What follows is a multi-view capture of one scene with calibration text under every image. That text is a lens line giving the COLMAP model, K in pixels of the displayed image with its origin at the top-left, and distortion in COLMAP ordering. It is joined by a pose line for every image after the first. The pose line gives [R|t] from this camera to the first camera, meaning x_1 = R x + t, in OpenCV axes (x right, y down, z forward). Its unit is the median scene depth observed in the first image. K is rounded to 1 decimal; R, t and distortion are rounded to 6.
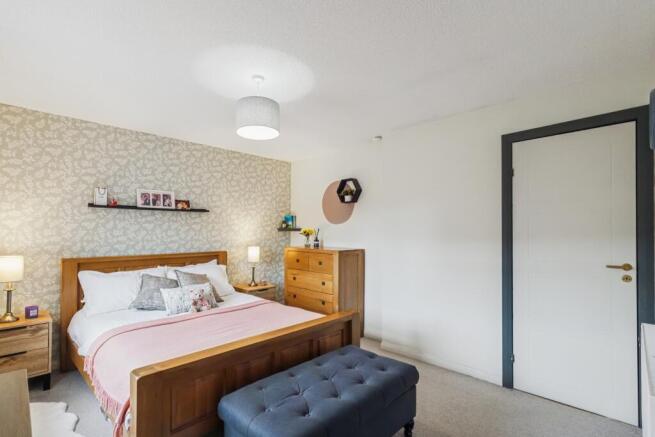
lens RADIAL K [[309.9, 0, 325.5], [0, 309.9, 229.3], [0, 0, 1]] dist [-0.020583, 0.001122]
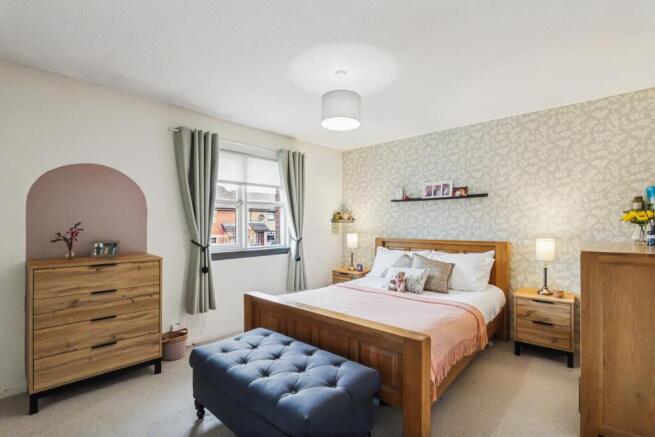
lens RADIAL K [[313.9, 0, 327.5], [0, 313.9, 218.5], [0, 0, 1]] dist [-0.015718, 0.000339]
pose [[0.005322, -0.011698, -0.999917, 0.541859], [0.013845, 0.999837, -0.011623, 0.012099], [0.999890, -0.013782, 0.005483, 0.570117]]
